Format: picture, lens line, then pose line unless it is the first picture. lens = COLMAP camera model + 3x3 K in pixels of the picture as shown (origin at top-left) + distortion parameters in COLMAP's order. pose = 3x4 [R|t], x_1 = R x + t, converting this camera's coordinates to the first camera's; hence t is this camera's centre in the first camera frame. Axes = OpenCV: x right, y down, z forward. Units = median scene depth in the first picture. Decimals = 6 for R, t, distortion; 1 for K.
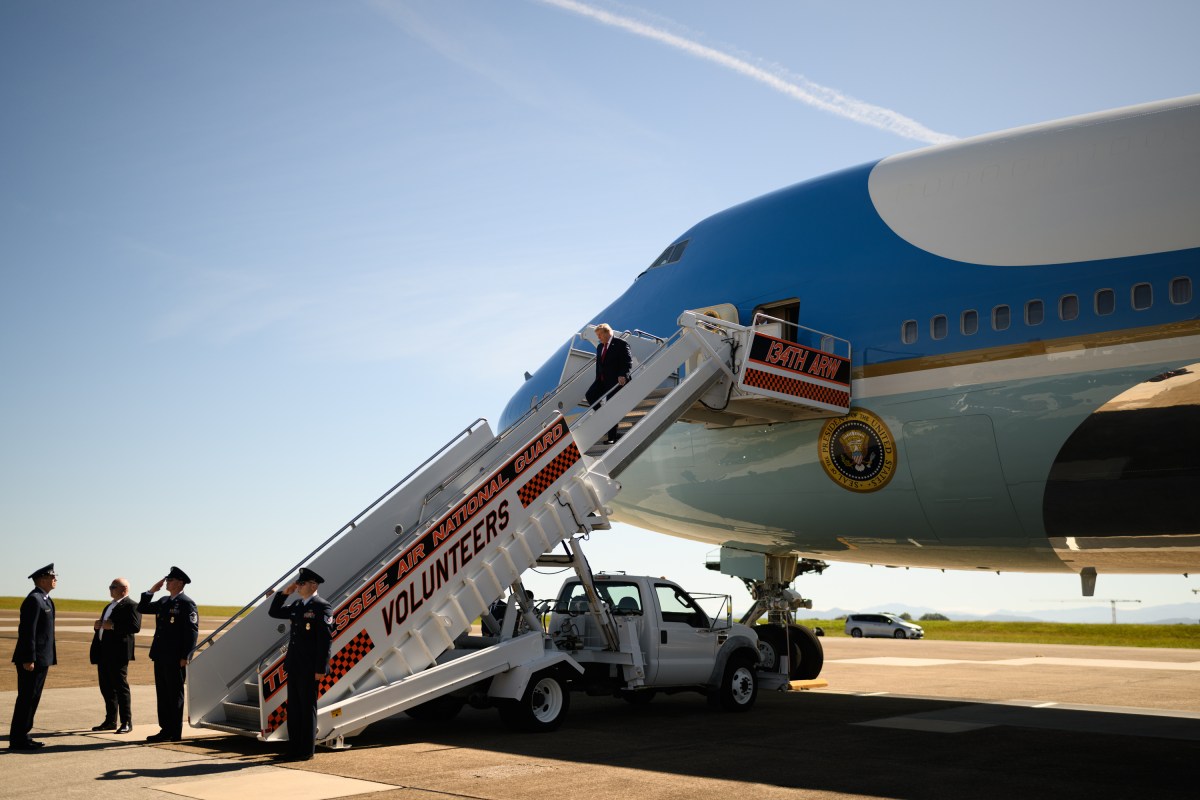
lens RADIAL K [[1151.1, 0, 573.1], [0, 1151.1, 398.7], [0, 0, 1]] dist [-0.002237, 0.004100]
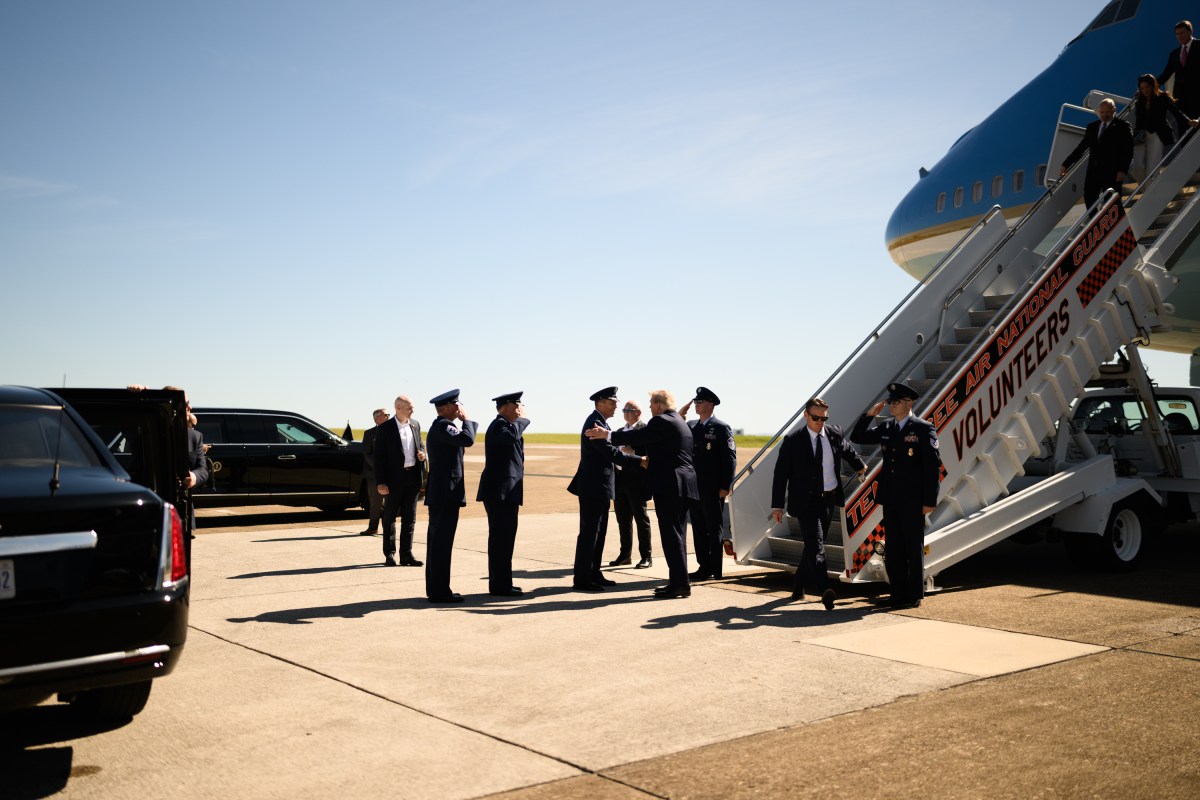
lens RADIAL K [[1151.1, 0, 573.1], [0, 1151.1, 398.7], [0, 0, 1]] dist [-0.002237, 0.004100]
pose [[0.975272, -0.020999, -0.220009, -0.241320], [0.053646, 0.988197, 0.143488, 0.023058], [0.214399, -0.151743, 0.964887, 0.125560]]
